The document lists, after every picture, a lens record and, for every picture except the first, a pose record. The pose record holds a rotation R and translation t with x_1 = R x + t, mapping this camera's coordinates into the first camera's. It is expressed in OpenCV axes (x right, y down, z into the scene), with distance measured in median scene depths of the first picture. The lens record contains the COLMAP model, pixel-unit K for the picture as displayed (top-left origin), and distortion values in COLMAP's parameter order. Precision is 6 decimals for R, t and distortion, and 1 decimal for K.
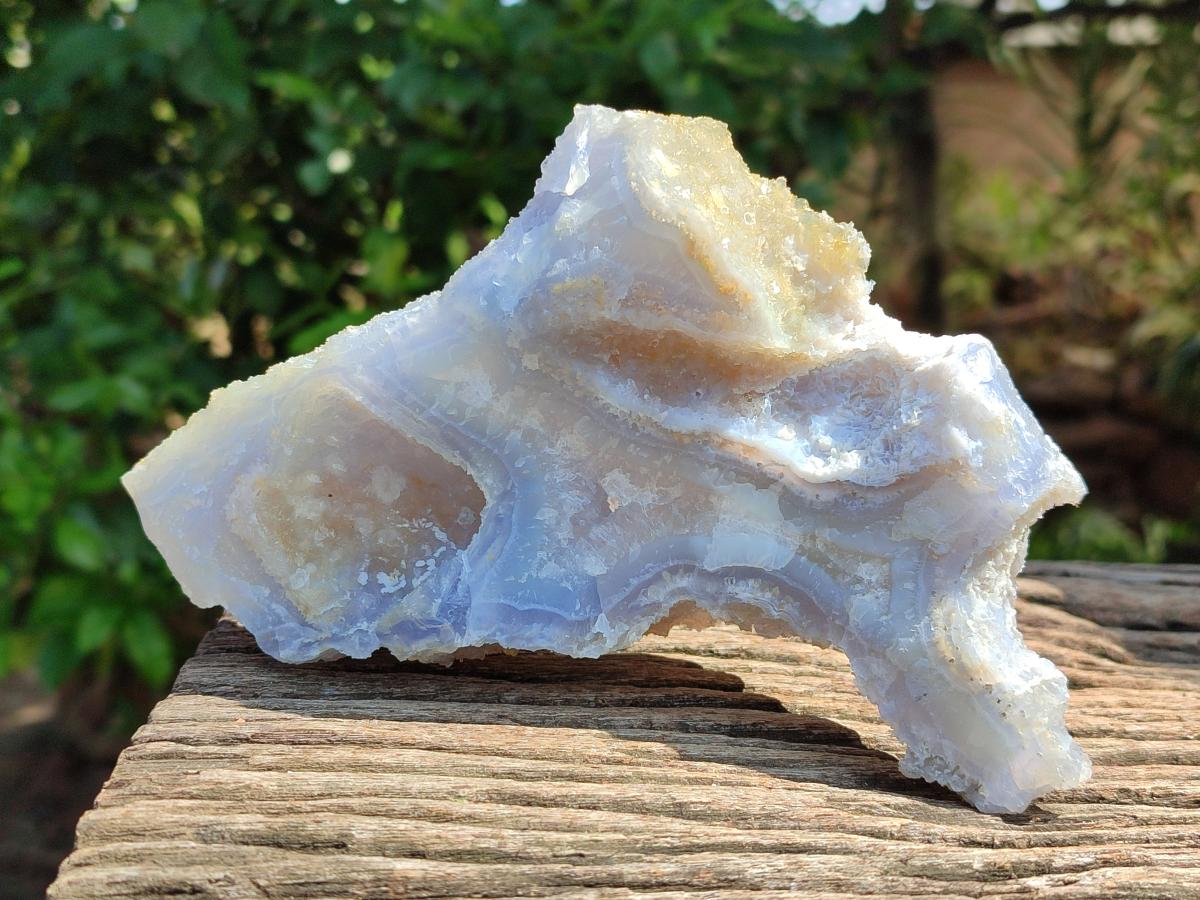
lens RADIAL K [[1926.7, 0, 600.0], [0, 1926.7, 450.0], [0, 0, 1]] dist [0.160853, -0.892373]
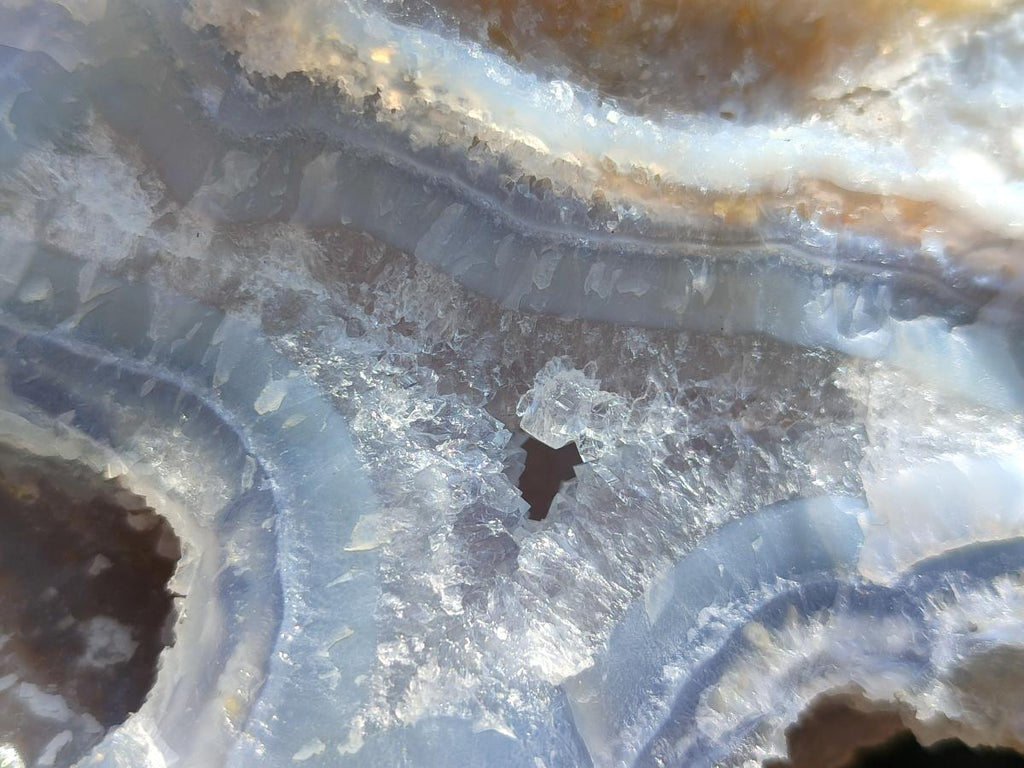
lens RADIAL K [[1644.1, 0, 512.0], [0, 1644.1, 384.0], [0, 0, 1]] dist [0.160853, -0.892373]
pose [[0.935846, -0.147820, 0.319908, -0.071203], [0.236178, 0.936825, -0.258028, 0.067164], [-0.261556, 0.317030, 0.911636, 0.551768]]
